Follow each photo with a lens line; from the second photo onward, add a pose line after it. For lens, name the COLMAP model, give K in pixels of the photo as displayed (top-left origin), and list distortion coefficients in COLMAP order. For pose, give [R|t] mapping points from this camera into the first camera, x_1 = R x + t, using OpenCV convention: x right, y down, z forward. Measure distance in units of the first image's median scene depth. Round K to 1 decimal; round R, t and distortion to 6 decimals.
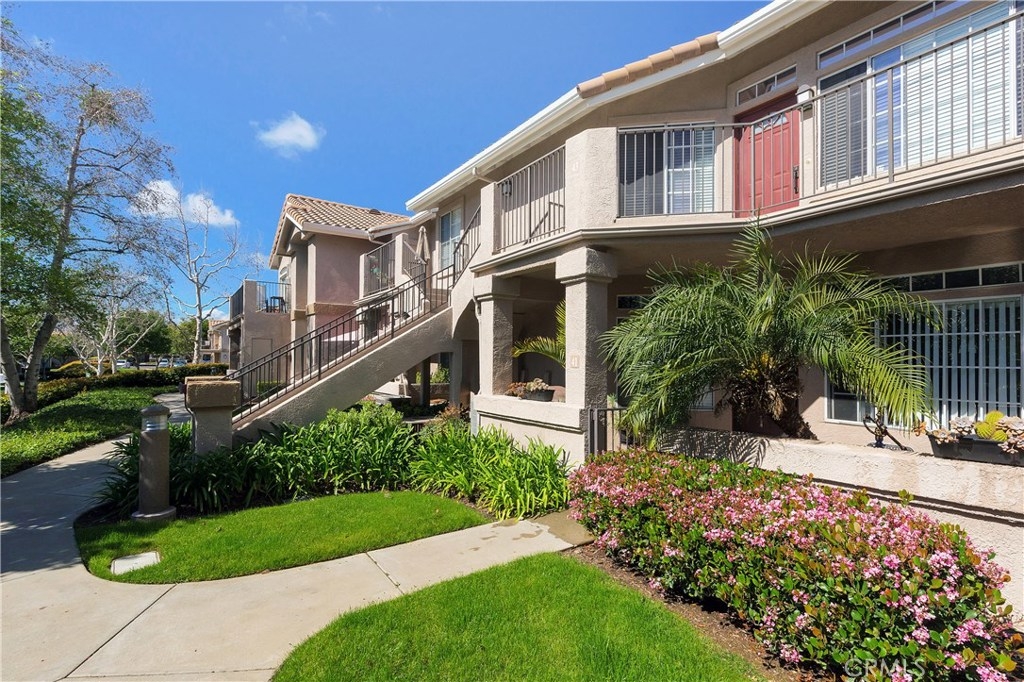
lens RADIAL K [[452.5, 0, 511.7], [0, 452.5, 356.0], [0, 0, 1]] dist [-0.000572, -0.000079]
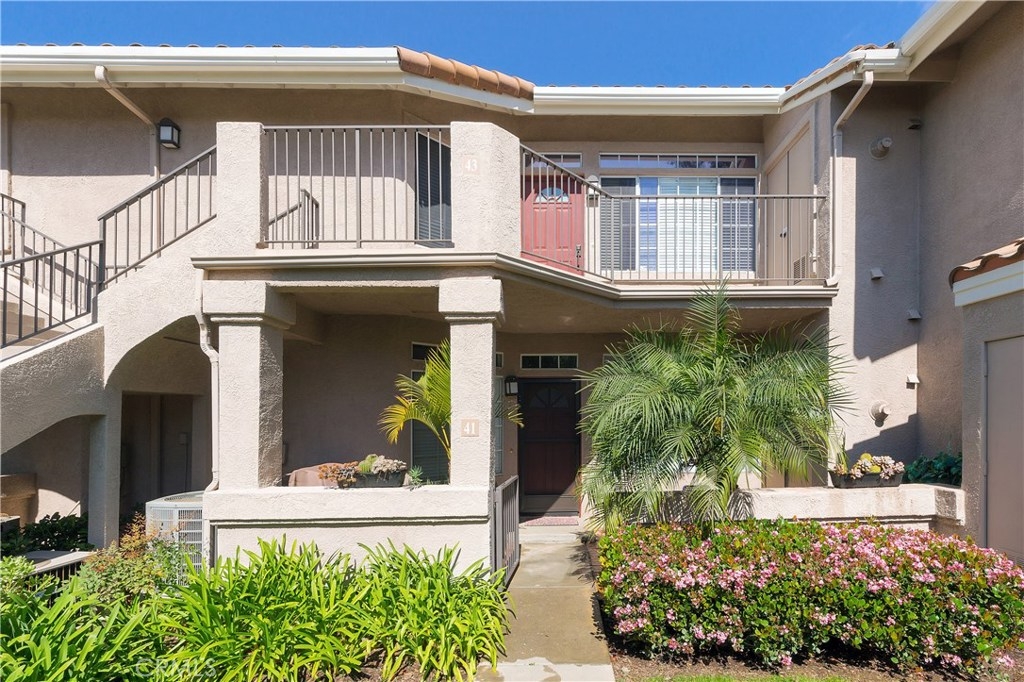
lens RADIAL K [[465.6, 0, 588.5], [0, 465.6, 419.4], [0, 0, 1]] dist [0.001802, -0.000471]
pose [[0.583563, -0.014206, 0.811944, -0.299082], [0.006790, 0.999897, 0.012614, -0.007950], [-0.812040, -0.001848, 0.583599, 0.321249]]
